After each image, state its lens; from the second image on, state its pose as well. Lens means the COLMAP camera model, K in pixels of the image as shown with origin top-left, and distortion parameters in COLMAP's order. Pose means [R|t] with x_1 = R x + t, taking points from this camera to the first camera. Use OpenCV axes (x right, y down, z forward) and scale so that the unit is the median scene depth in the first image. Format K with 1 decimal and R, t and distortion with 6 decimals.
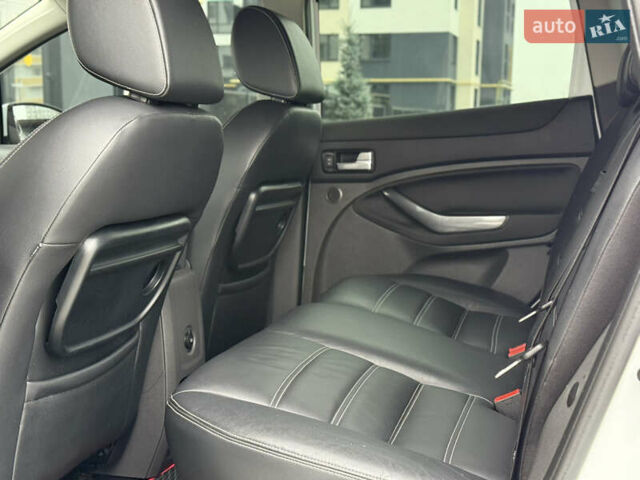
lens RADIAL K [[913.0, 0, 320.0], [0, 913.0, 240.0], [0, 0, 1]] dist [0.151980, -0.148101]
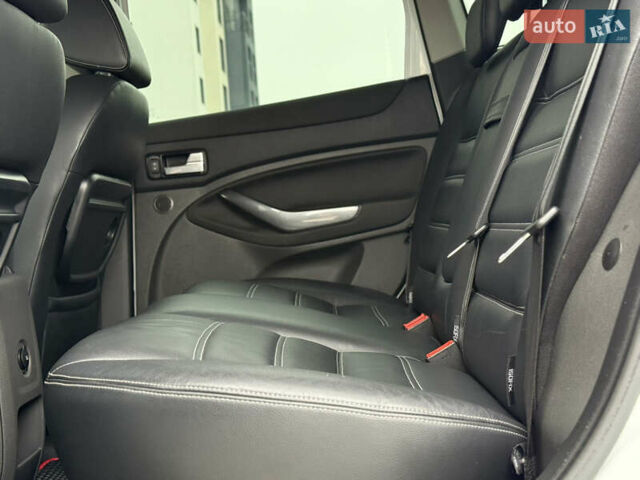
lens RADIAL K [[913.0, 0, 320.0], [0, 913.0, 240.0], [0, 0, 1]] dist [0.151980, -0.148101]
pose [[0.961939, -0.083869, 0.260076, -0.077023], [0.110656, 0.989766, -0.090103, 0.086383], [-0.249858, 0.115452, 0.961375, 0.126541]]
